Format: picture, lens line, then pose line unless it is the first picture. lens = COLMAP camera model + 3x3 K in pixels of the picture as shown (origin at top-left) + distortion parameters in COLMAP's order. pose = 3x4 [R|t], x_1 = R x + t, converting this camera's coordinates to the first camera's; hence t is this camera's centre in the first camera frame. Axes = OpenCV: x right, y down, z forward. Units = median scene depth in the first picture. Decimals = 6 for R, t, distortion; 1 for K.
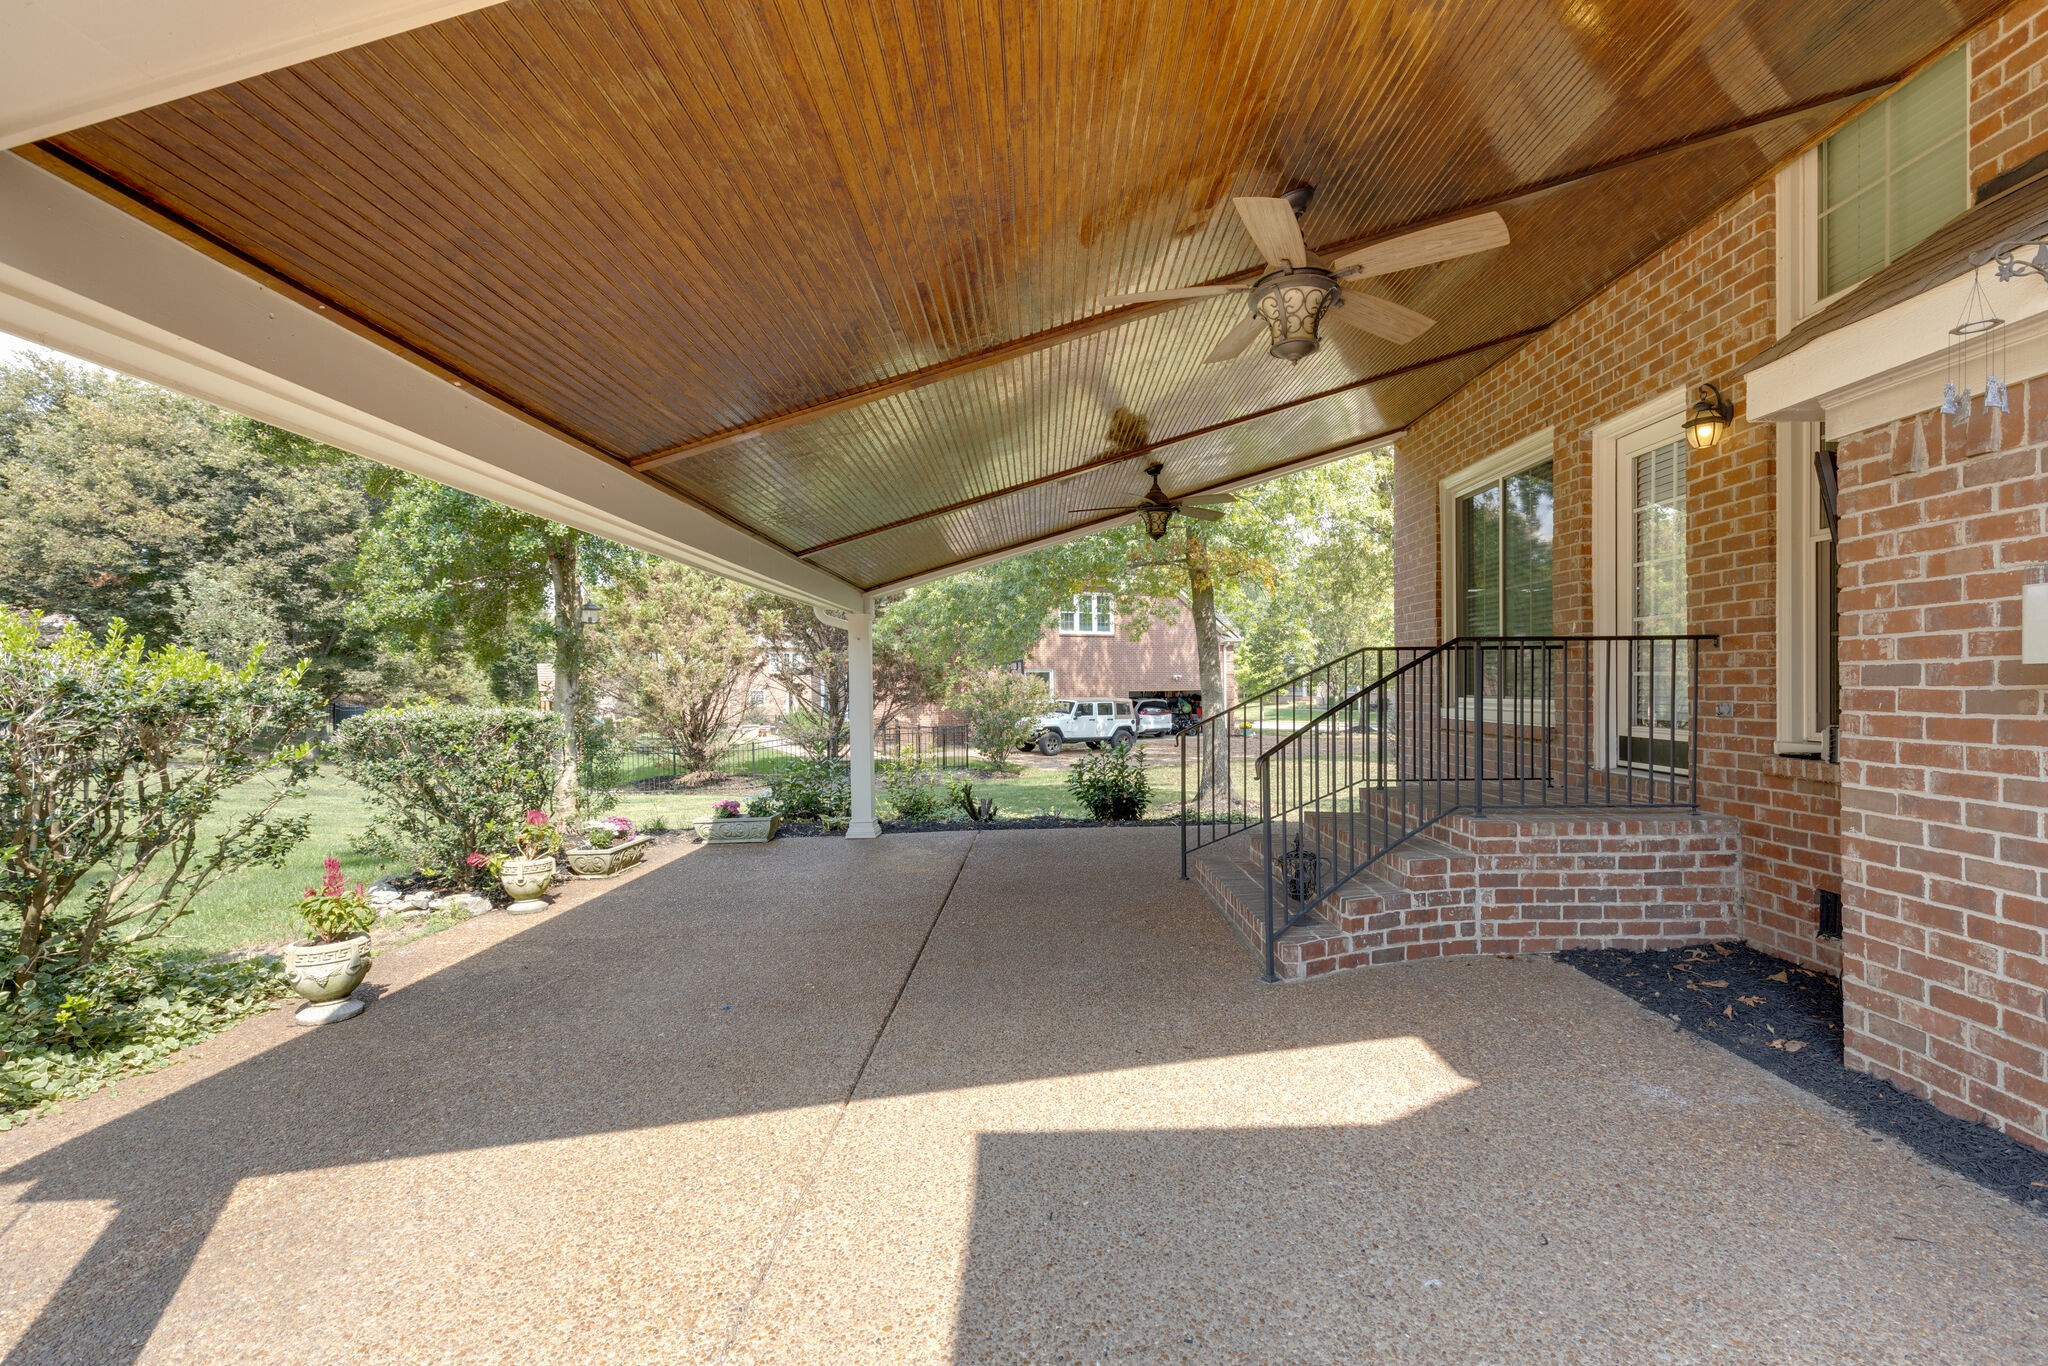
lens RADIAL K [[914.7, 0, 1039.1], [0, 914.7, 691.8], [0, 0, 1]] dist [0.004933, -0.000562]
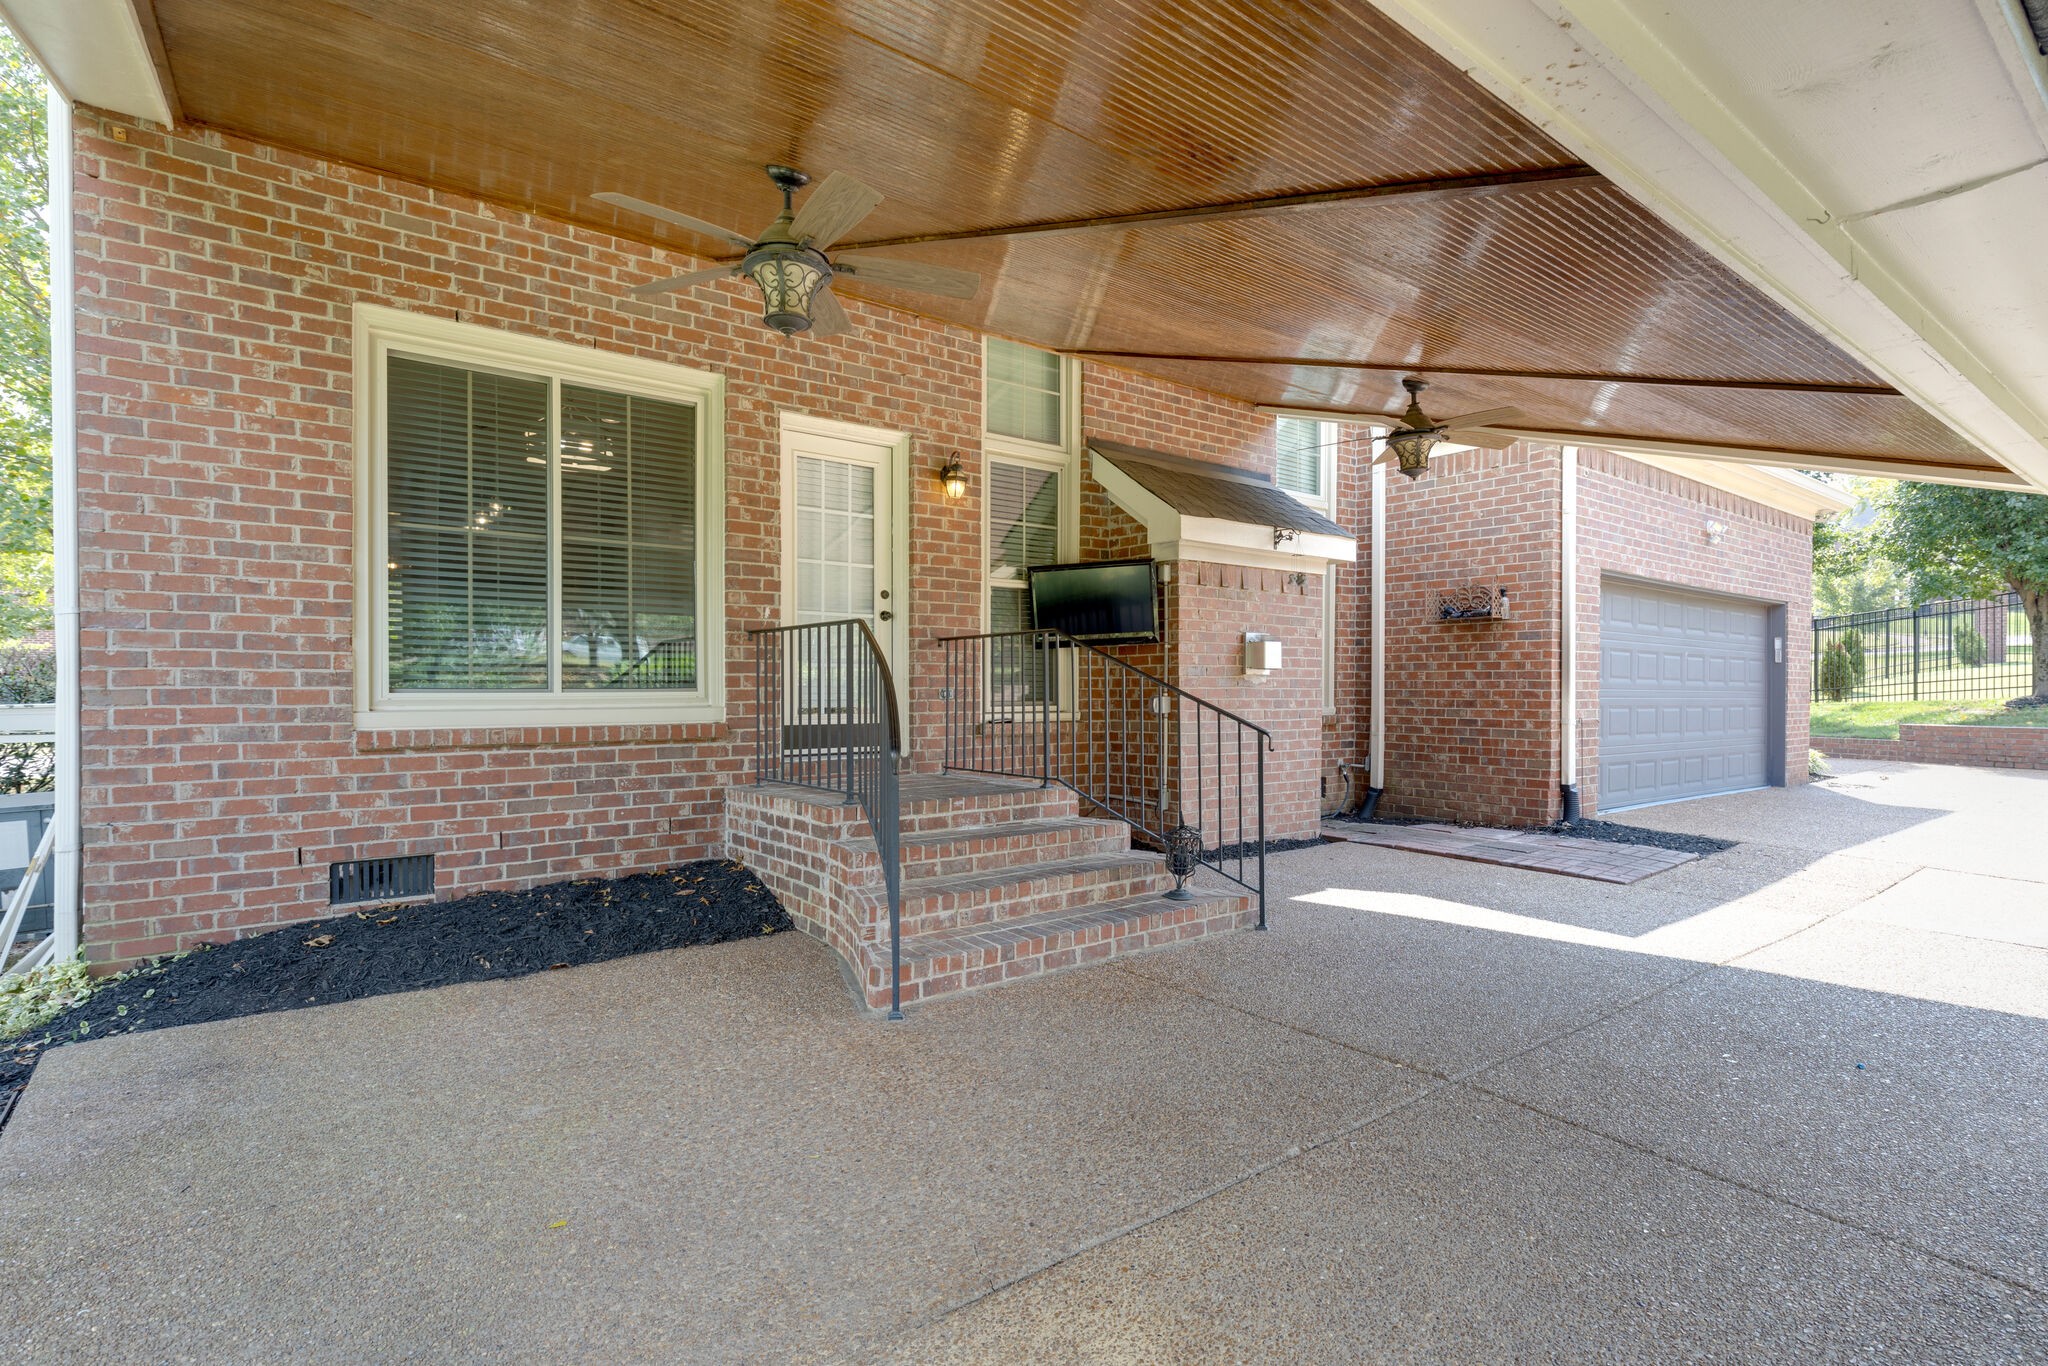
lens RADIAL K [[914.7, 0, 1039.1], [0, 914.7, 691.8], [0, 0, 1]] dist [0.004933, -0.000562]
pose [[-0.588262, 0.002916, 0.808665, -0.369717], [0.009470, 0.999950, 0.003283, 0.011190], [-0.808615, 0.009589, -0.588260, 1.473935]]
